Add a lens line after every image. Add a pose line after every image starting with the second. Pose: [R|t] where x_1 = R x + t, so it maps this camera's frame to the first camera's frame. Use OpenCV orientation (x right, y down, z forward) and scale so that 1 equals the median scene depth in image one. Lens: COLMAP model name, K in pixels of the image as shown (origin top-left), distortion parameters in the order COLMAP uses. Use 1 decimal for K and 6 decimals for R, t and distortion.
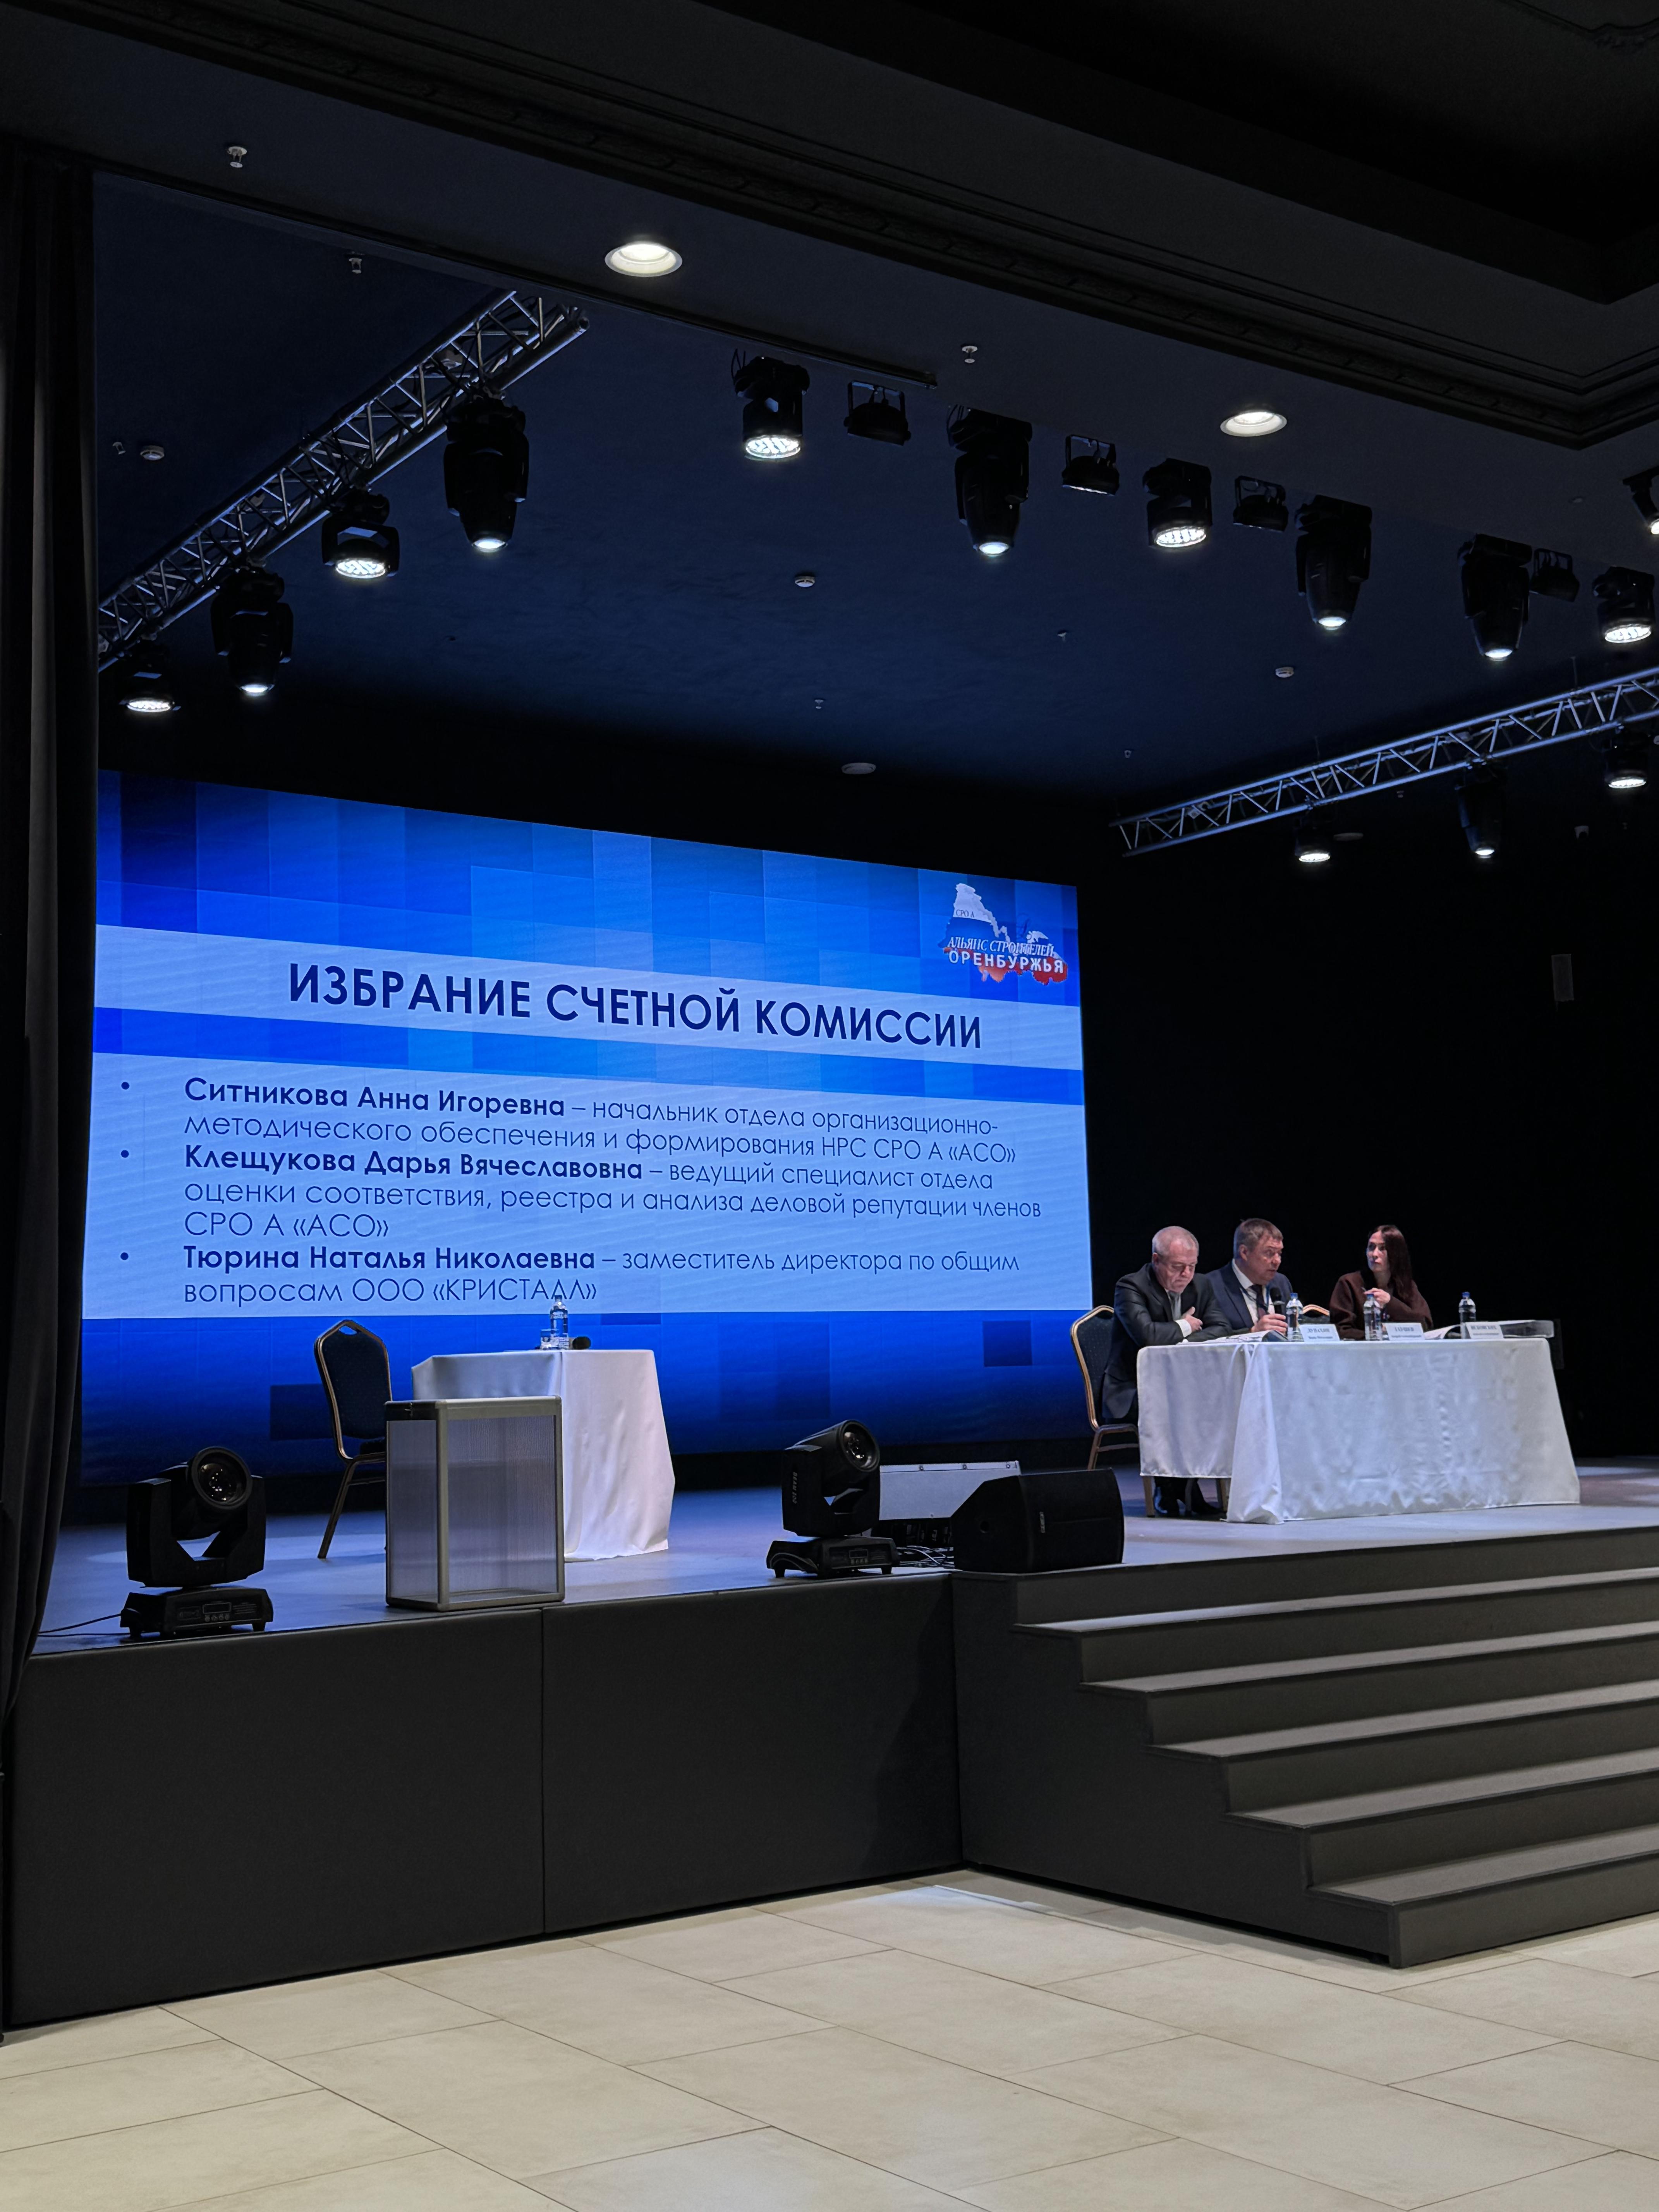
lens RADIAL K [[2545.6, 0, 829.5], [0, 2545.6, 1111.0], [0, 0, 1]] dist [0.148060, 0.000000]
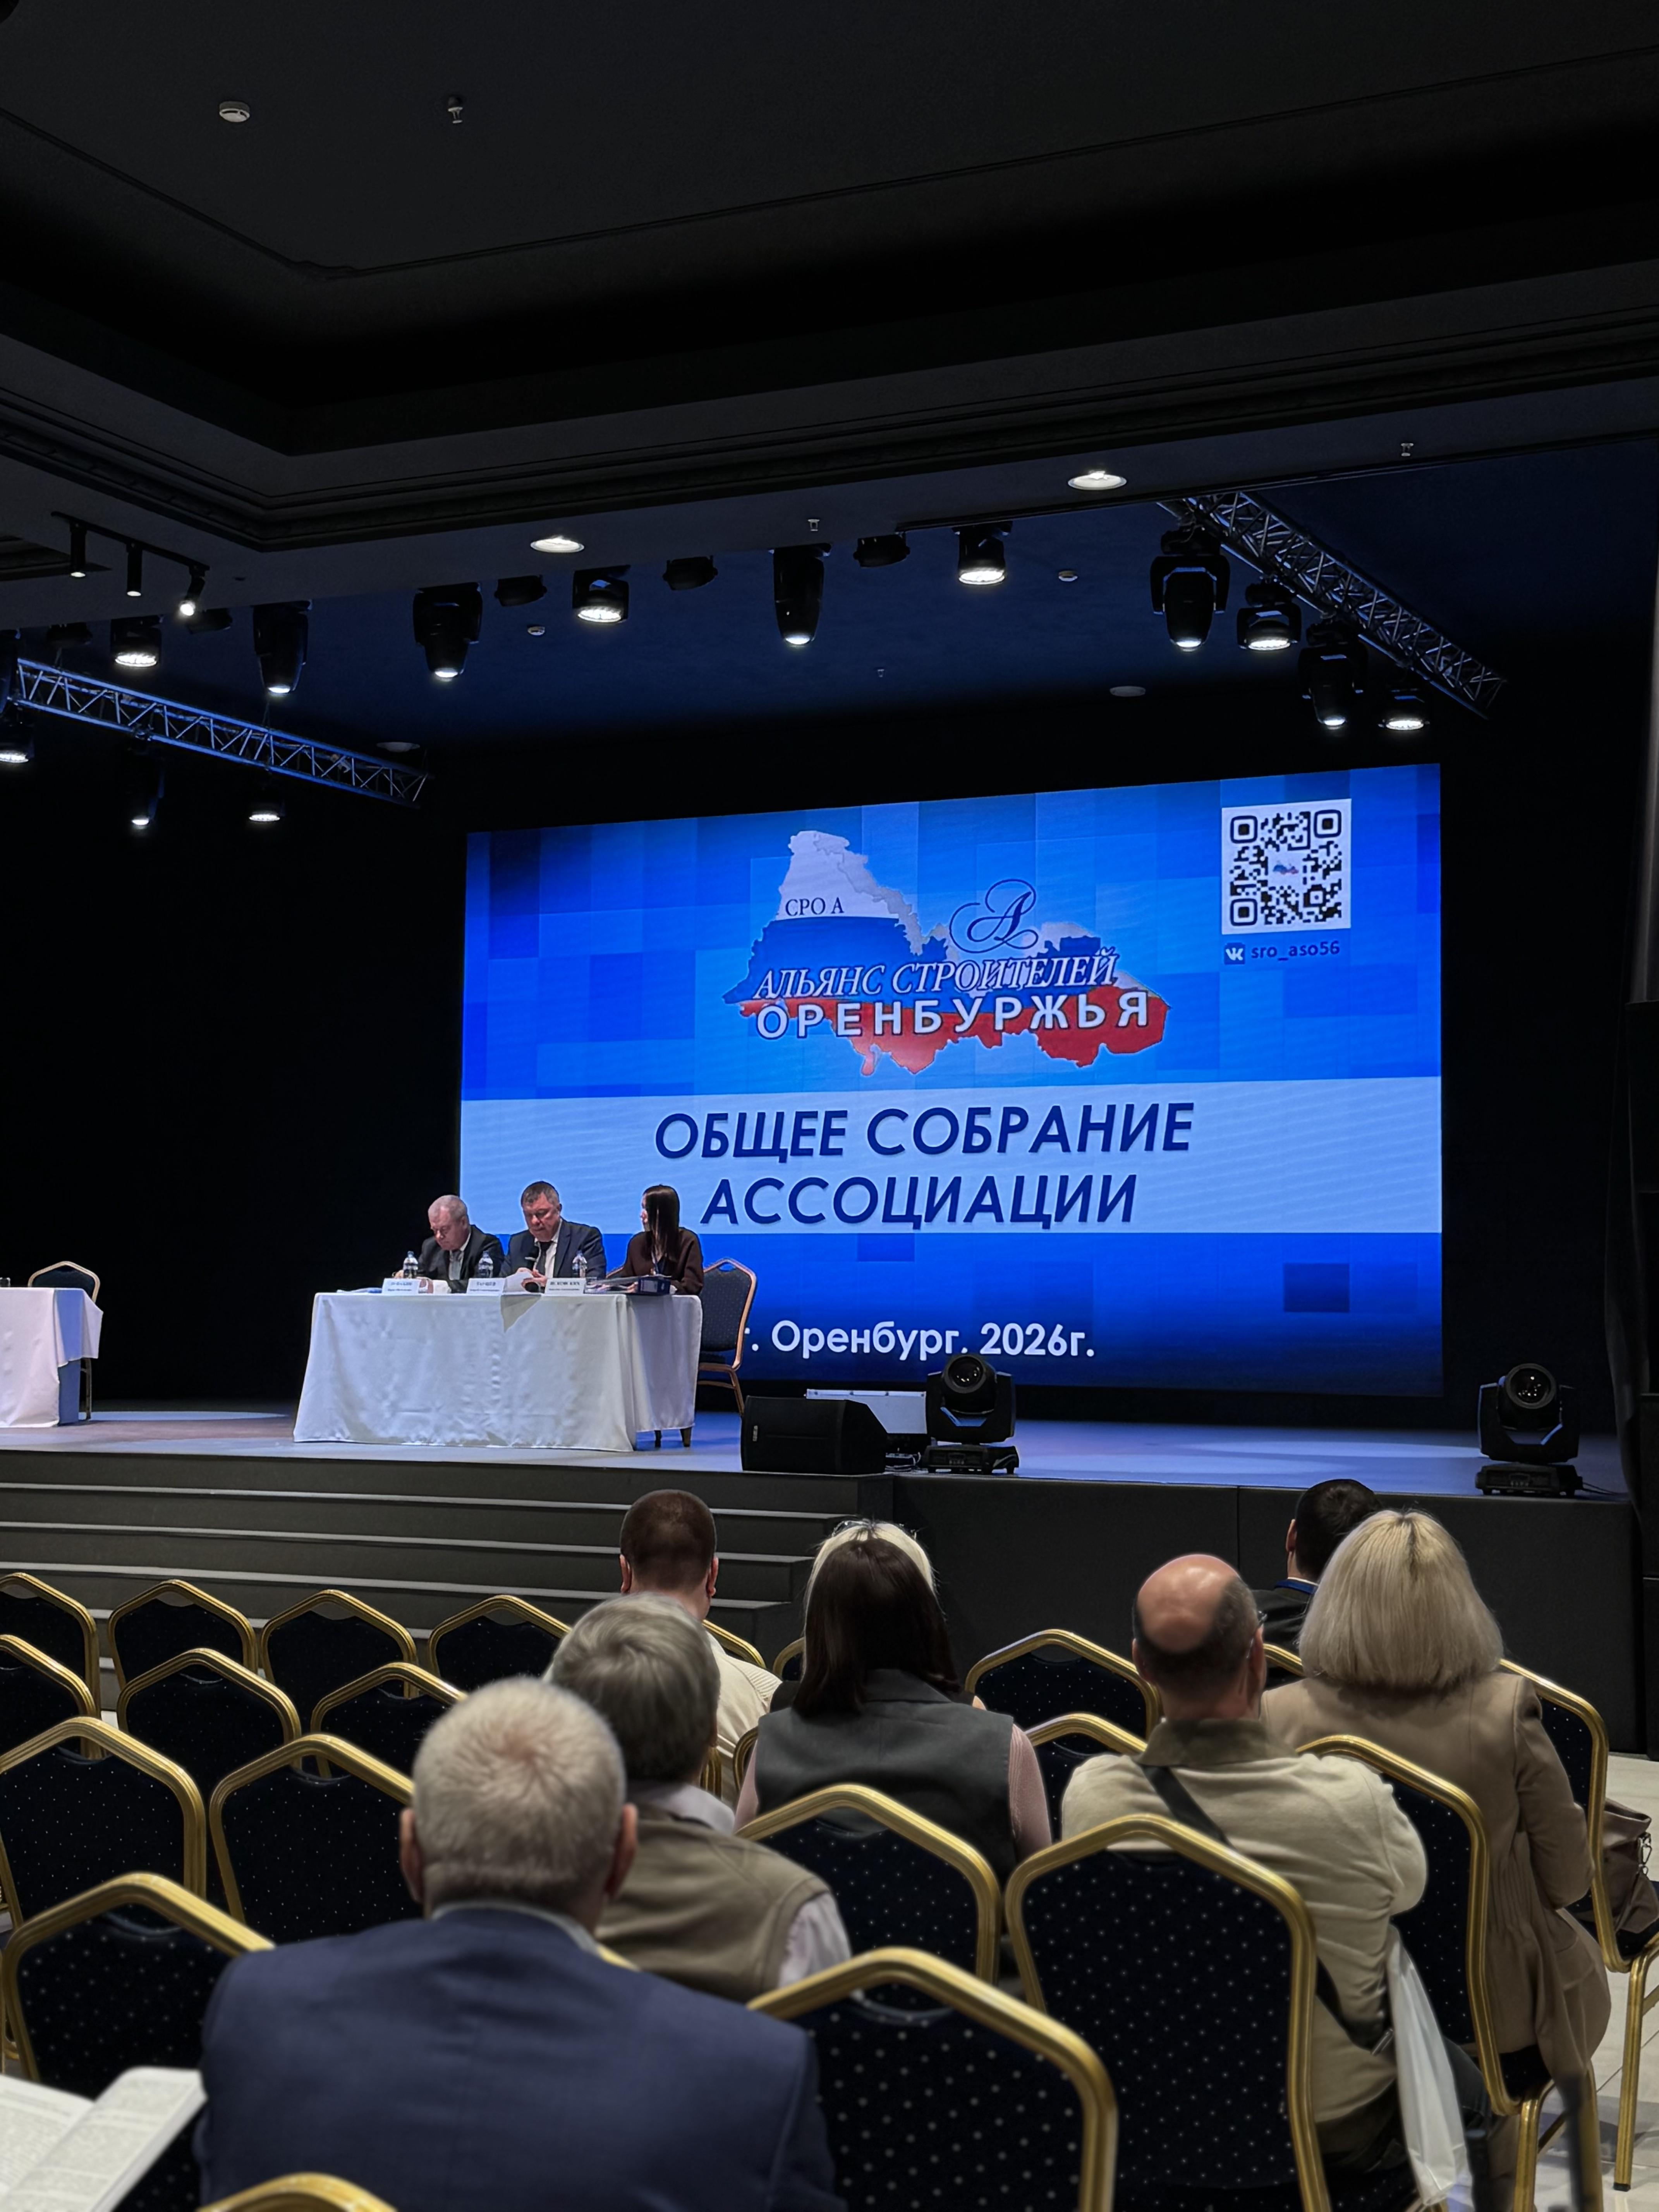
lens RADIAL K [[3089.4, 0, 837.1], [0, 3089.4, 1085.0], [0, 0, 1]] dist [0.119155, 0.000000]
pose [[0.480712, -0.032042, -0.876293, 1.488956], [0.070515, 0.997508, 0.002208, 0.006720], [0.874039, -0.062853, 0.481774, 0.494417]]
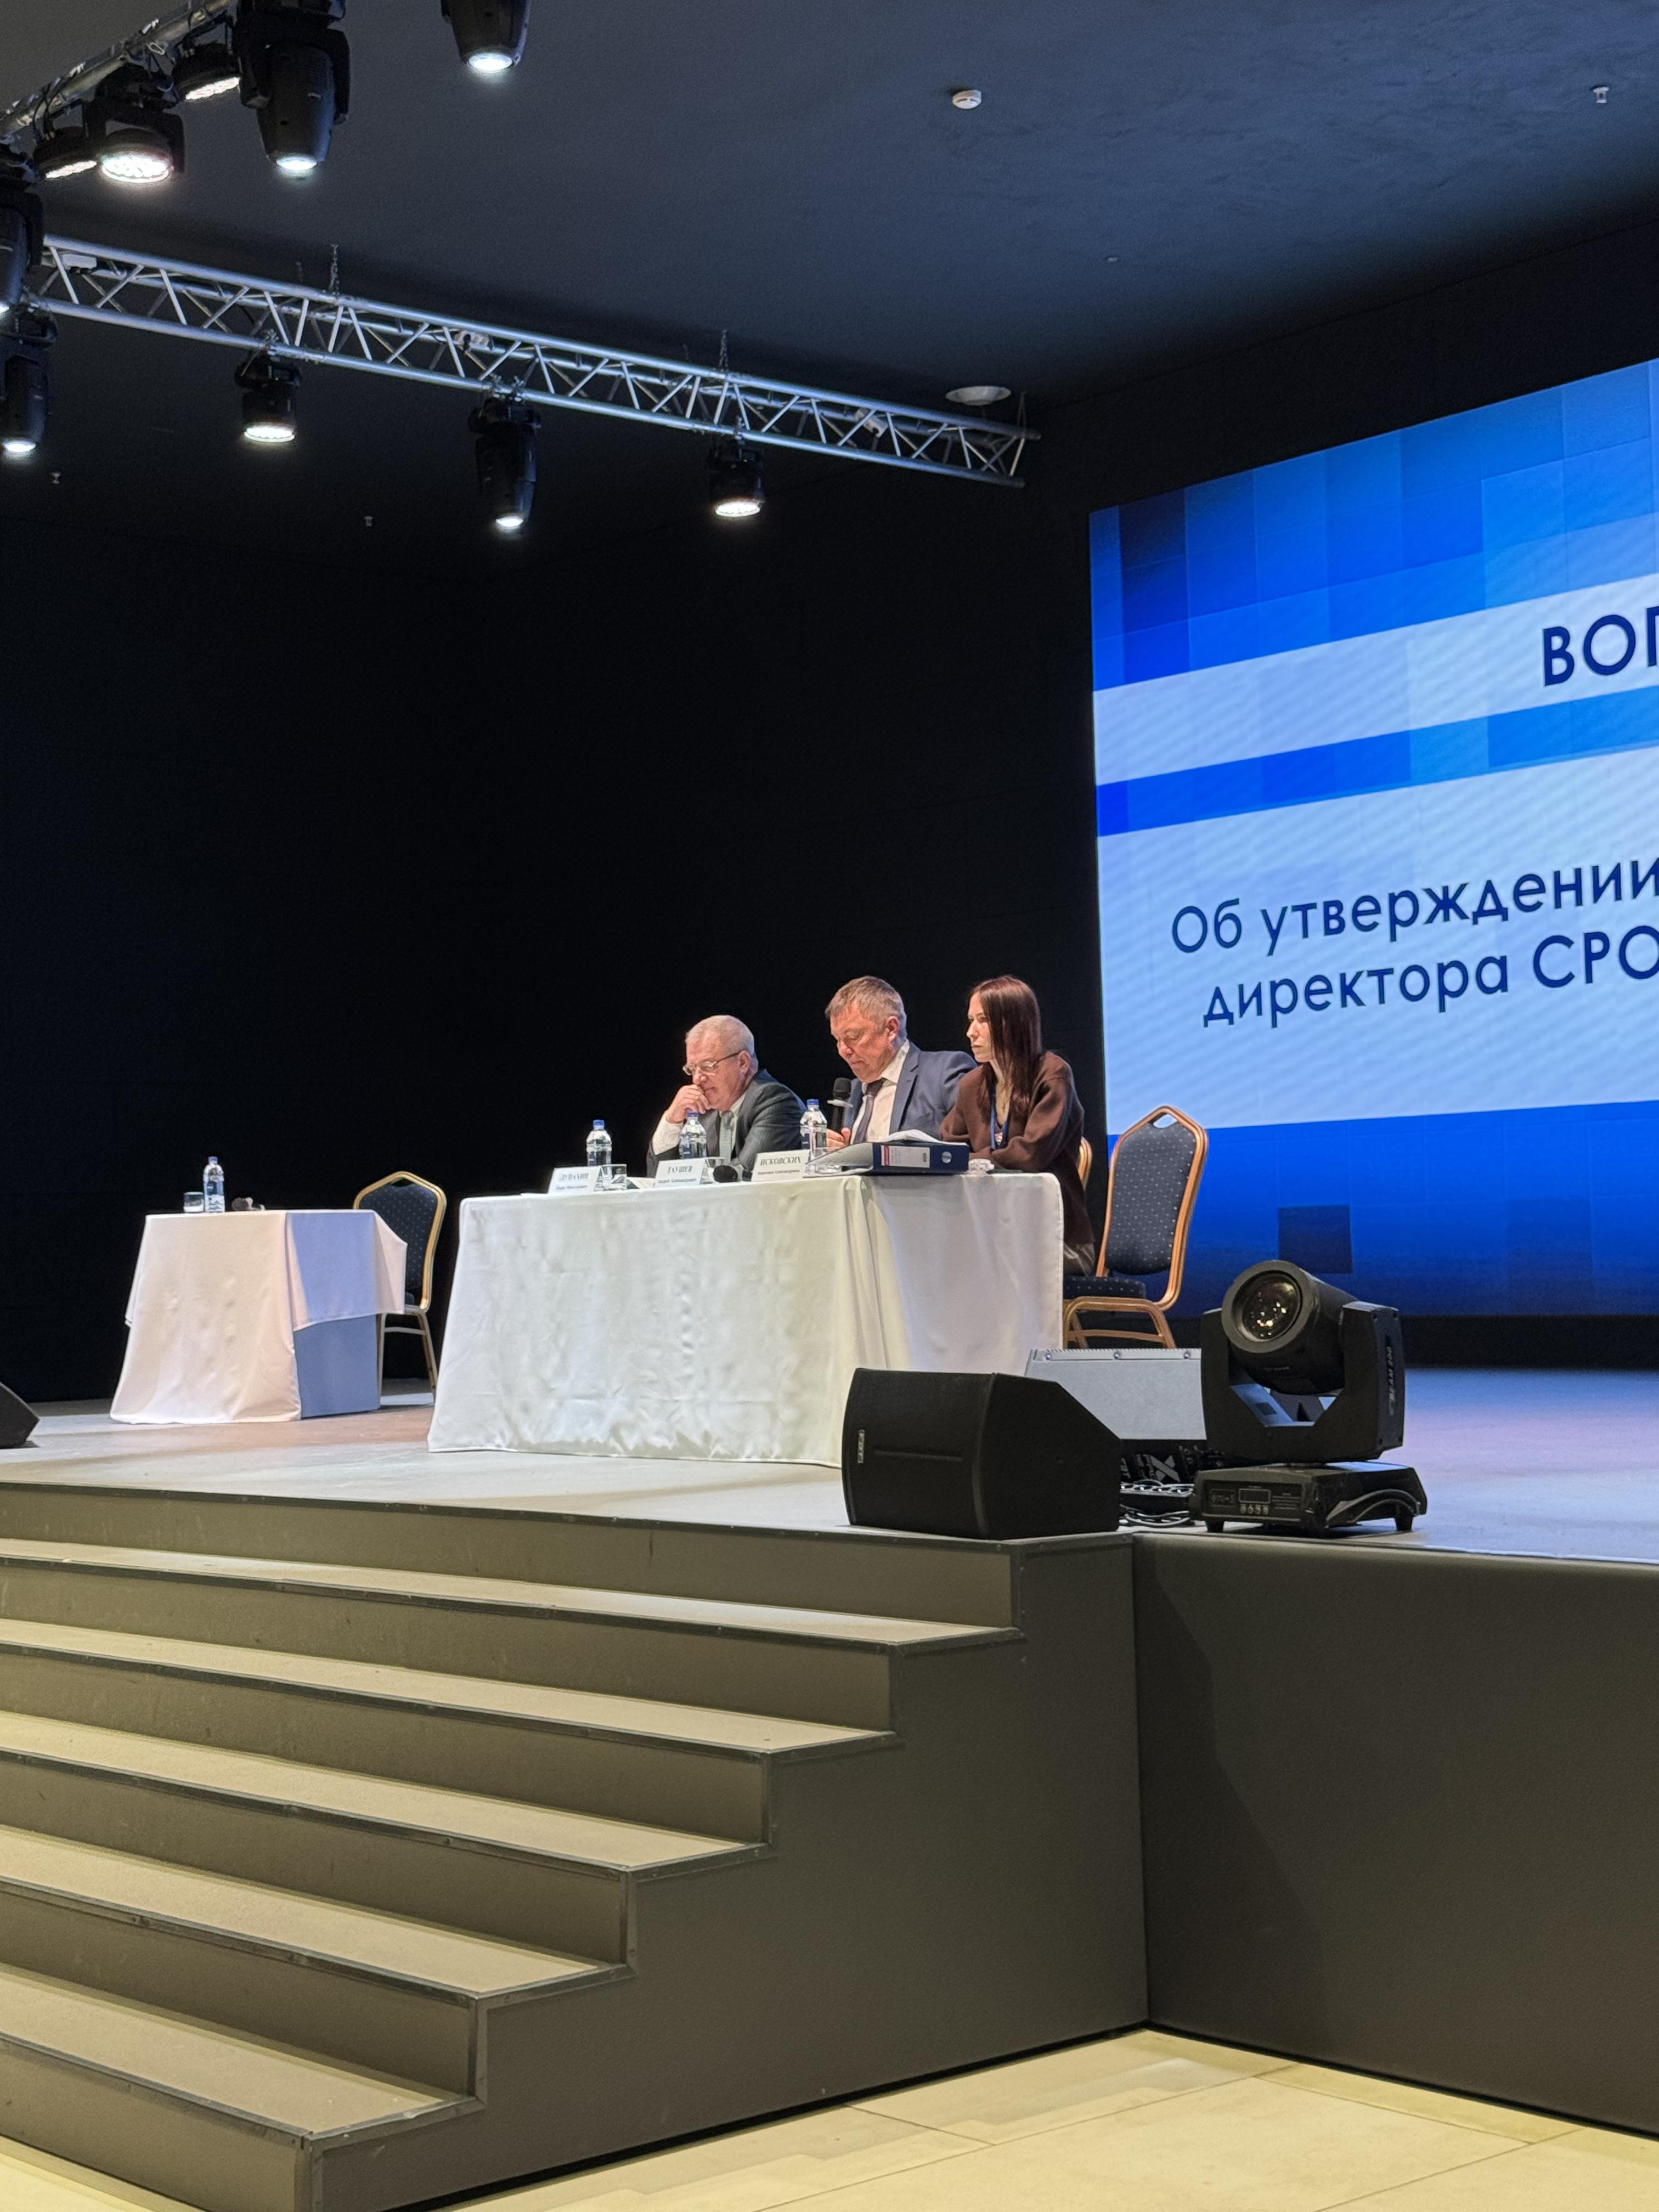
lens RADIAL K [[3300.7, 0, 819.7], [0, 3300.7, 1111.3], [0, 0, 1]] dist [0.062553, 0.000000]
pose [[0.102905, -0.020319, -0.994484, 1.034076], [0.131410, 0.991306, -0.006657, 0.081512], [0.985973, -0.130000, 0.104681, 0.958134]]
